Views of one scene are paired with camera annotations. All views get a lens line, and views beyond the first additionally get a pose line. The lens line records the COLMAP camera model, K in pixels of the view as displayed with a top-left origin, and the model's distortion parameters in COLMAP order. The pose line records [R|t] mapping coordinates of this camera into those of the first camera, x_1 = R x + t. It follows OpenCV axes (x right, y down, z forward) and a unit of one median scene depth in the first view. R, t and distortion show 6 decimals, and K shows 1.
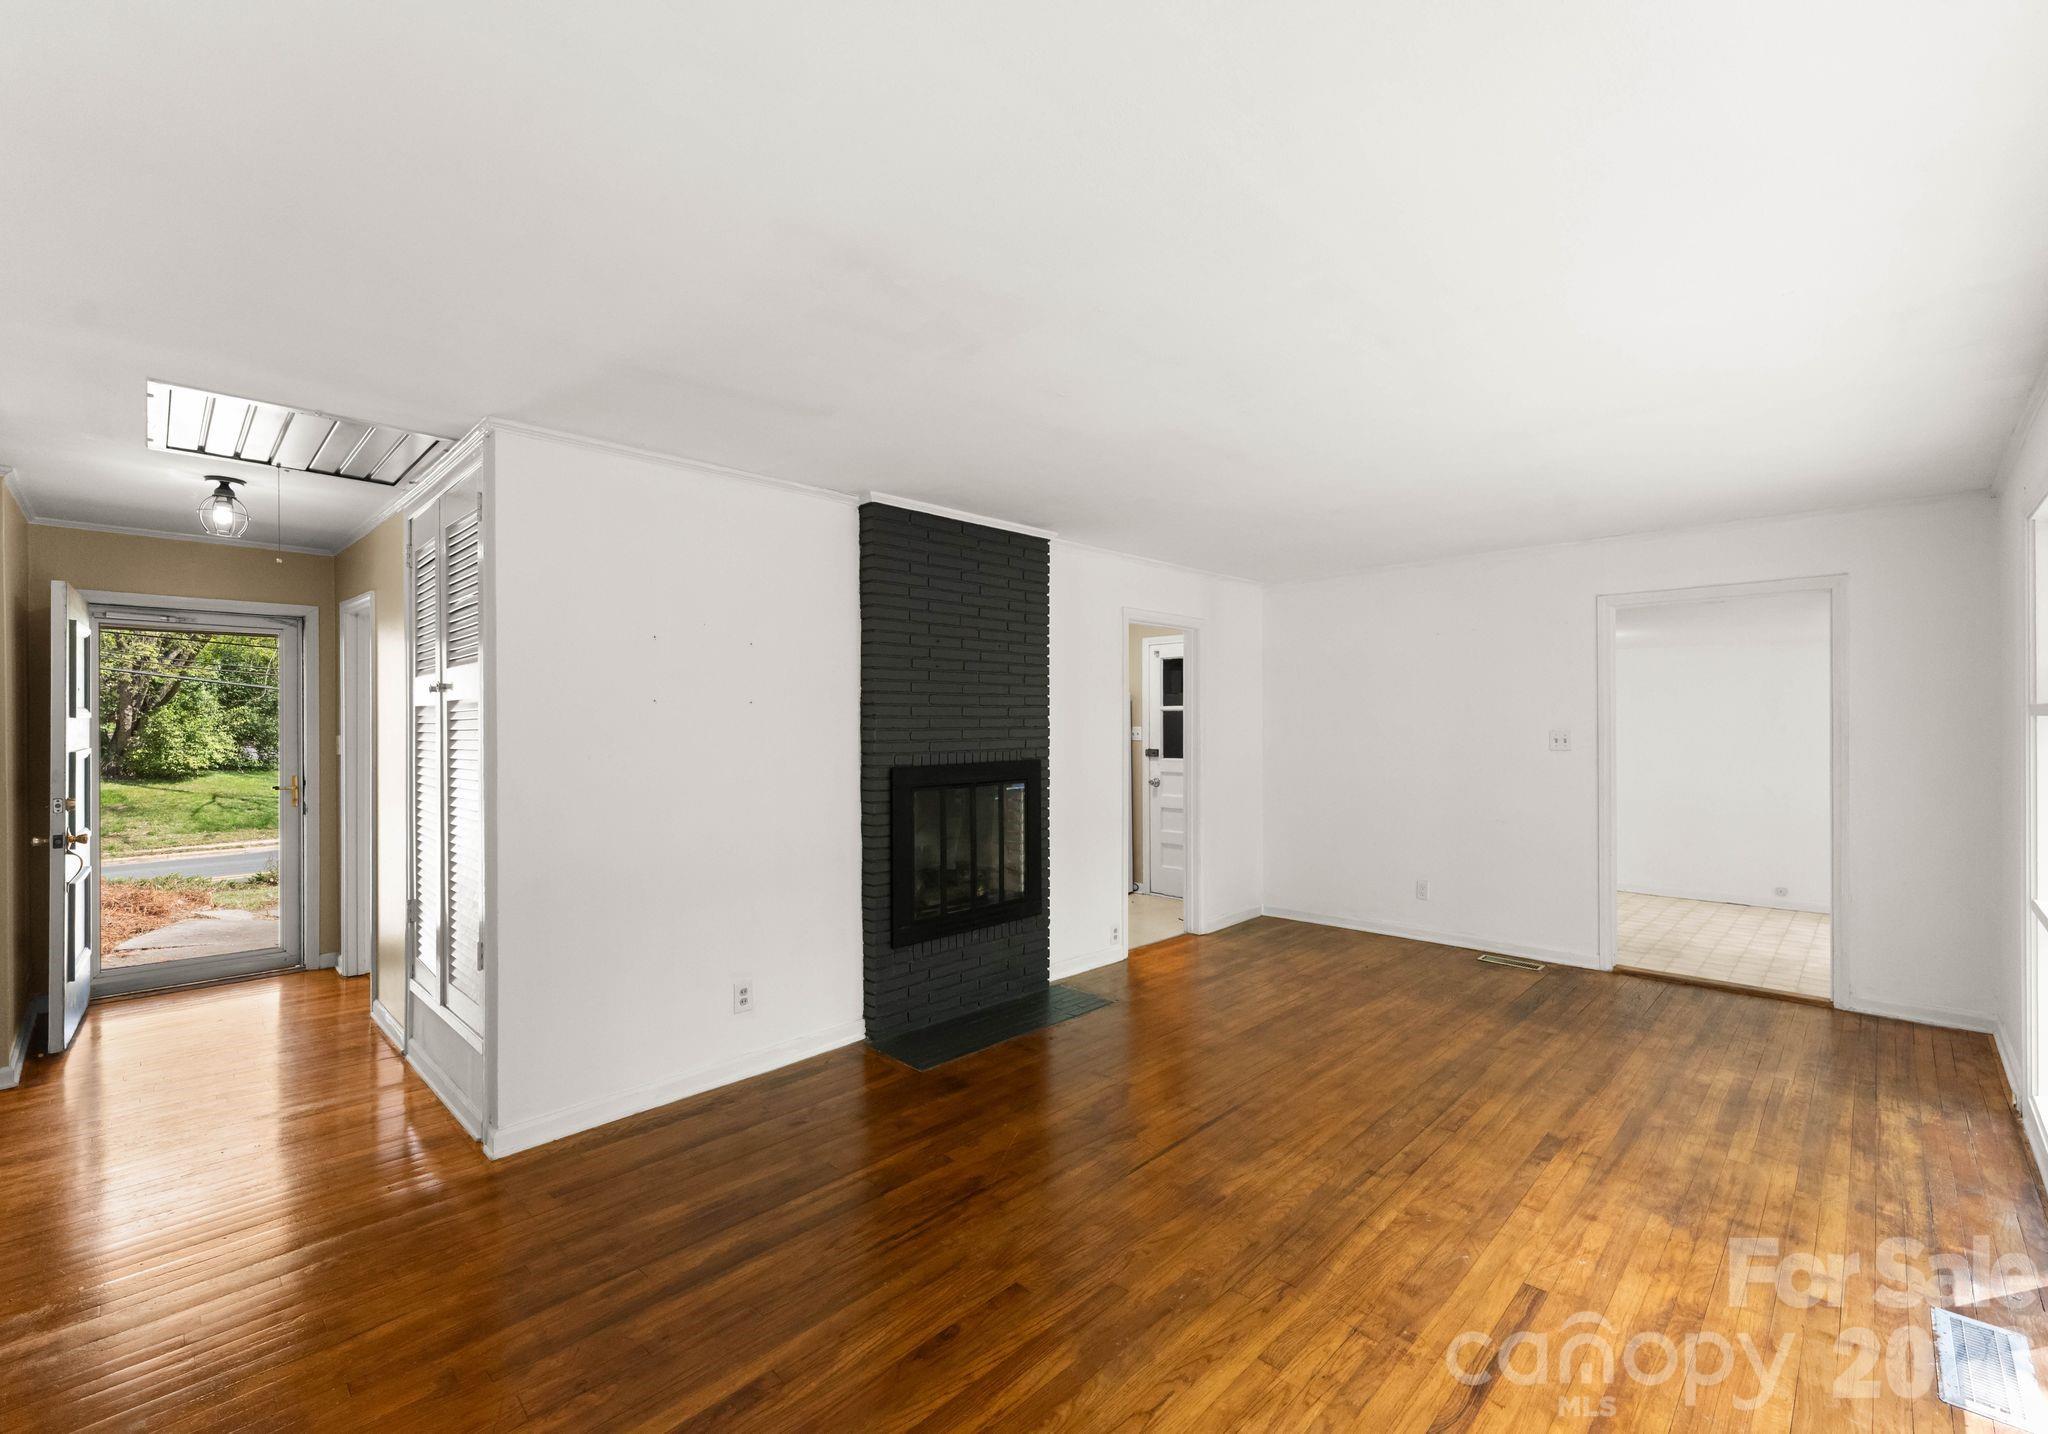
lens RADIAL K [[873.8, 0, 1025.3], [0, 873.8, 723.6], [0, 0, 1]] dist [0.002066, -0.000932]
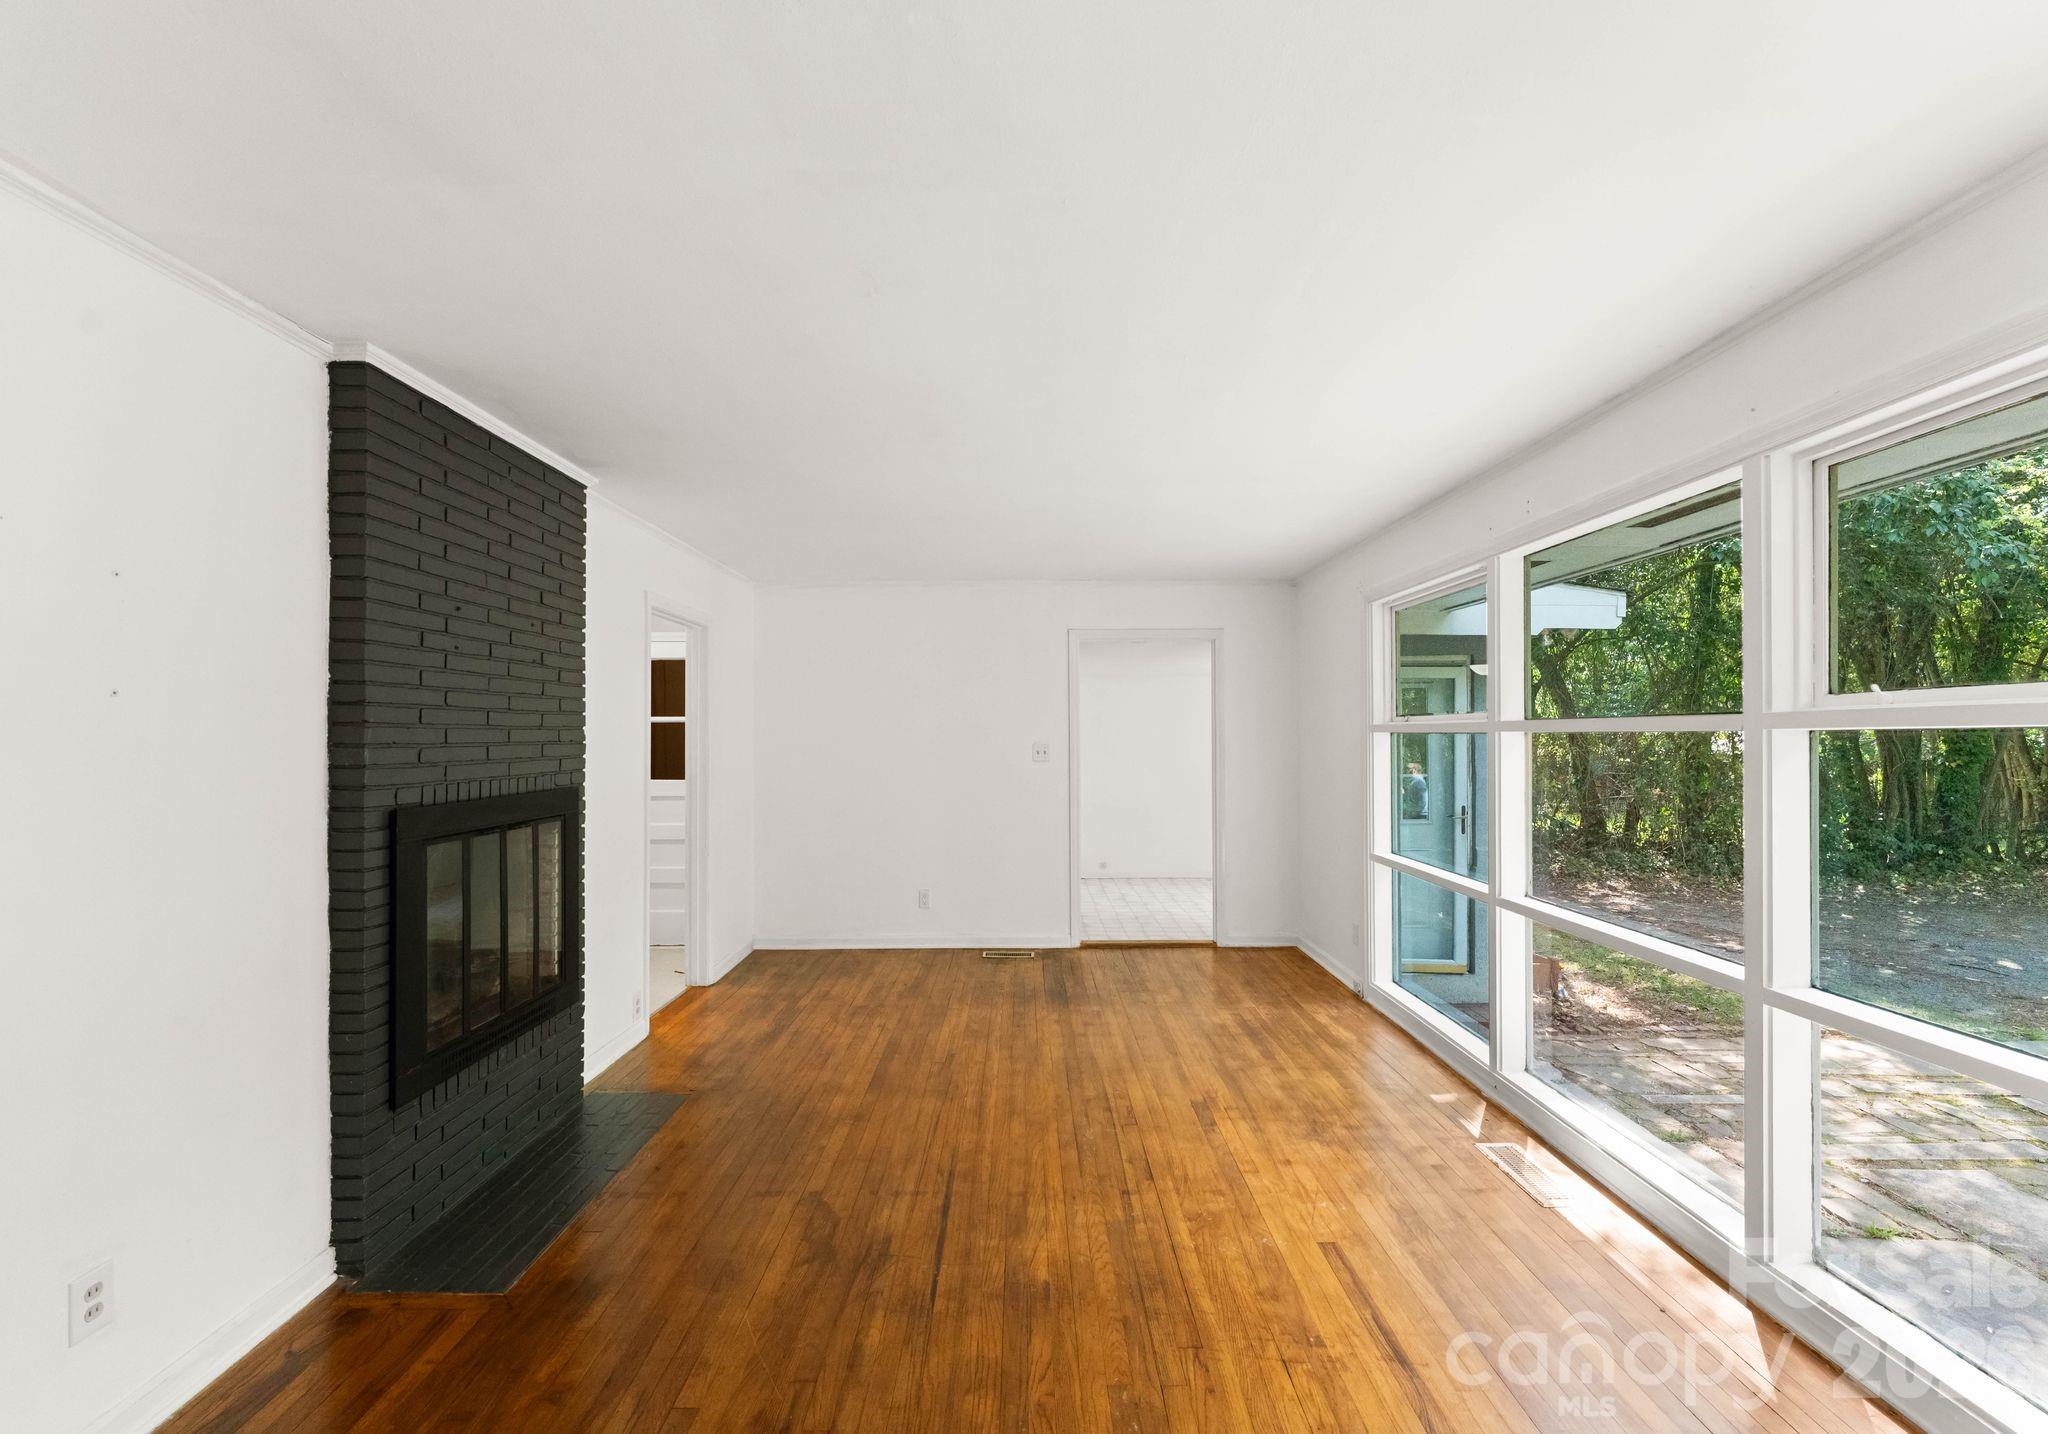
lens RADIAL K [[873.8, 0, 1026.4], [0, 873.8, 728.3], [0, 0, 1]] dist [0.002066, -0.000932]
pose [[0.713230, 0.007597, 0.700889, -0.265491], [0.000856, 0.999931, -0.011710, 0.001963], [-0.700930, 0.008952, 0.713174, 0.262445]]
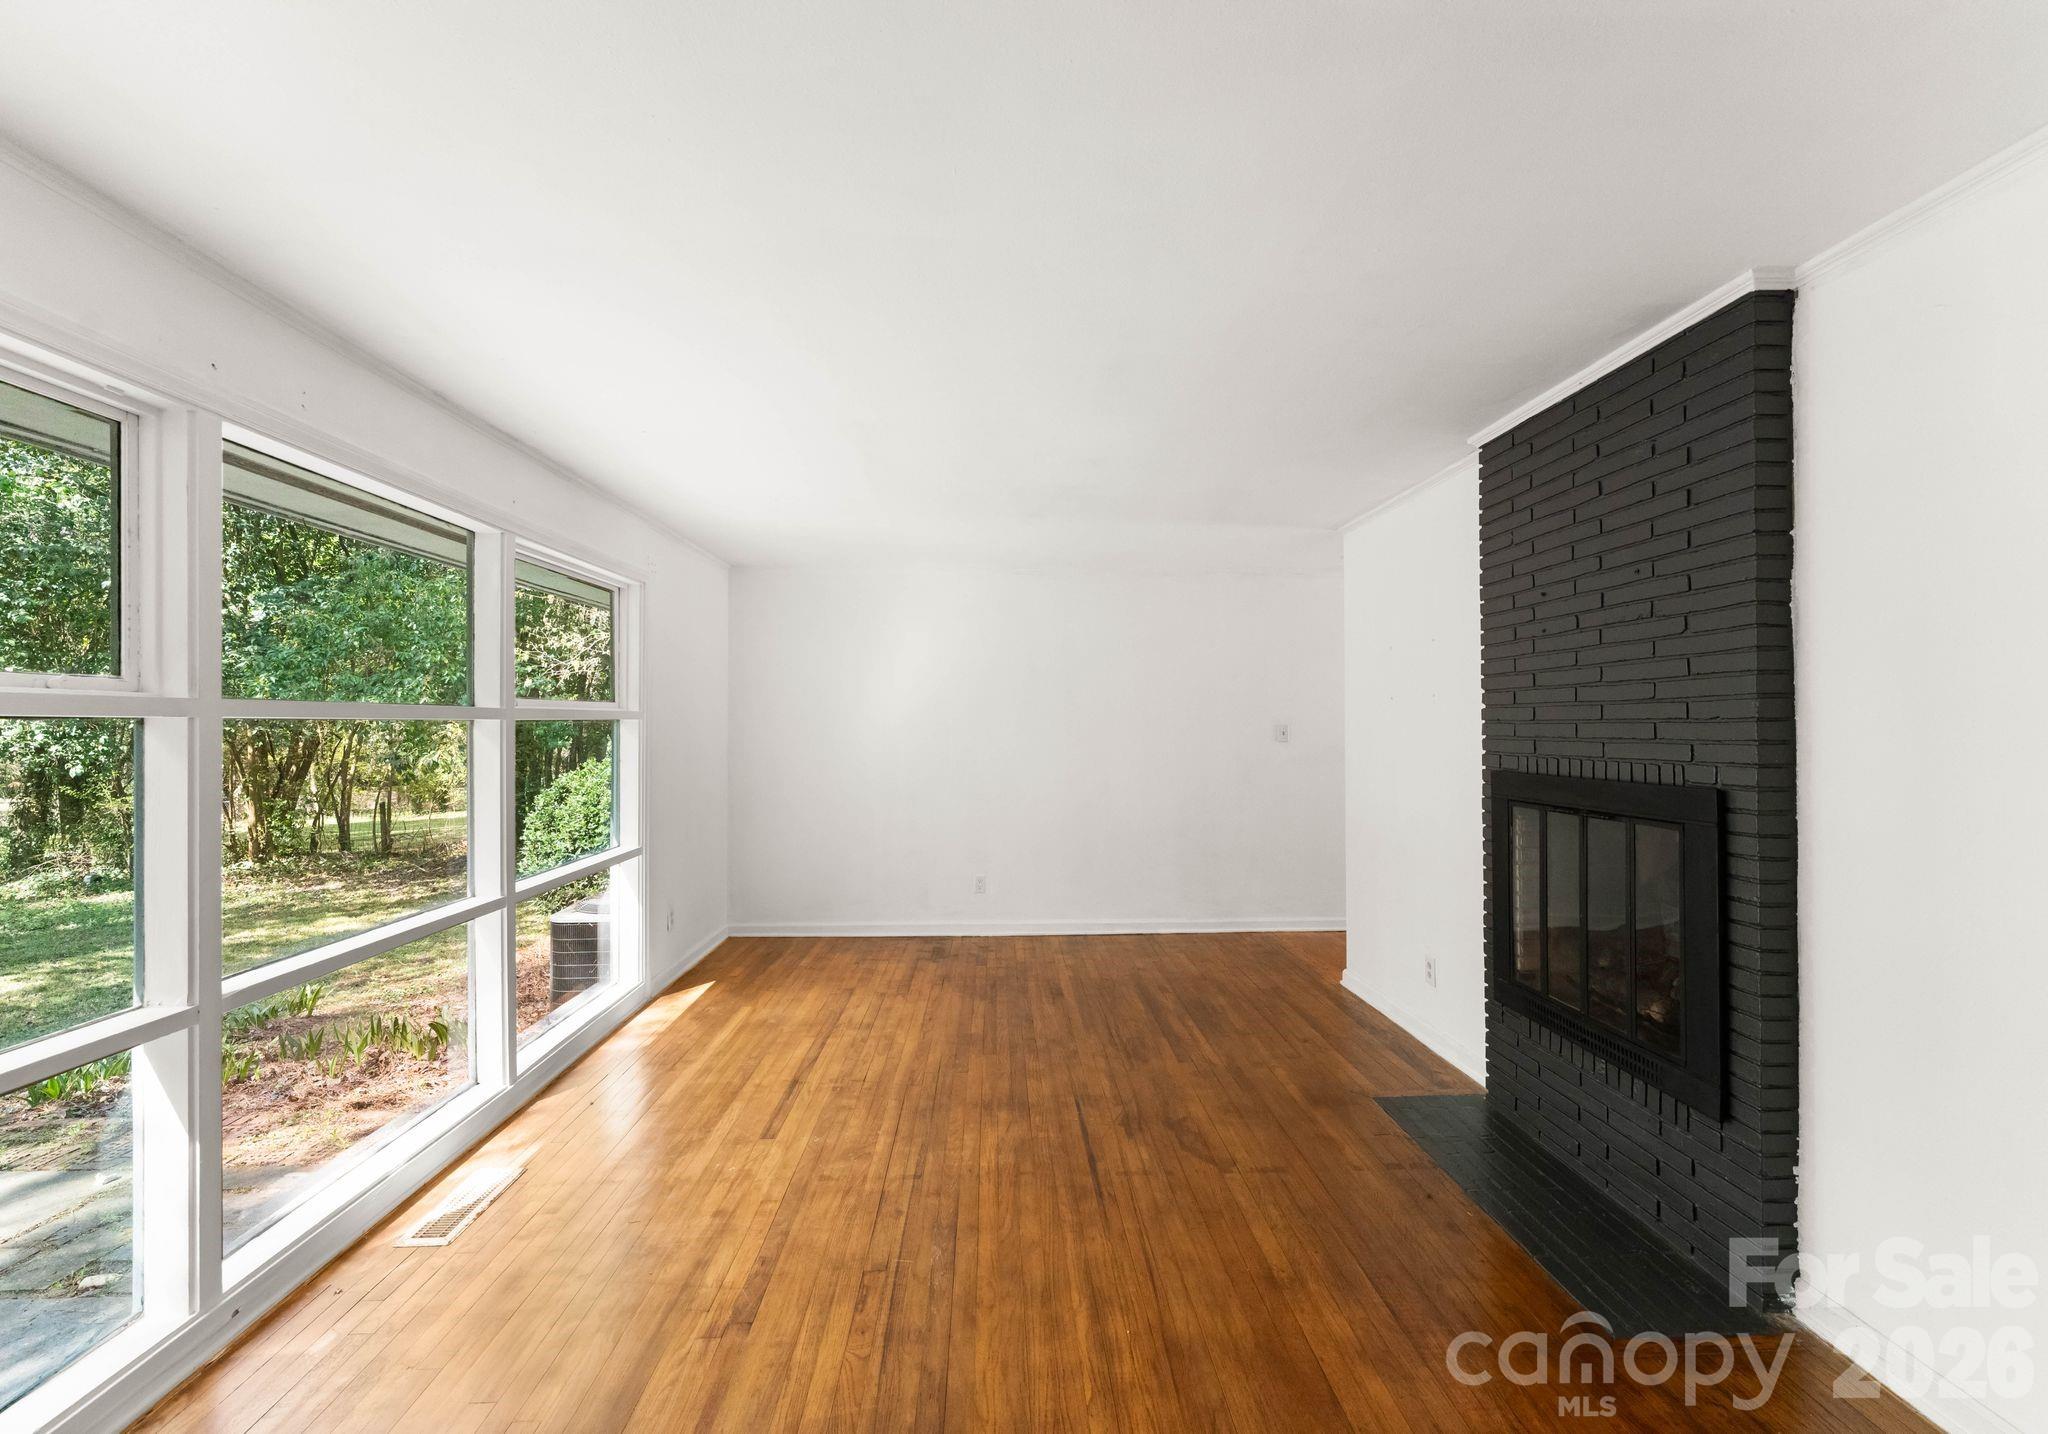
lens RADIAL K [[873.8, 0, 1015.0], [0, 873.8, 721.6], [0, 0, 1]] dist [0.002066, -0.000932]
pose [[-0.695981, 0.006559, -0.718030, 0.718309], [0.008995, 0.999959, 0.000416, 0.002075], [0.718004, -0.006169, -0.696012, 1.242529]]
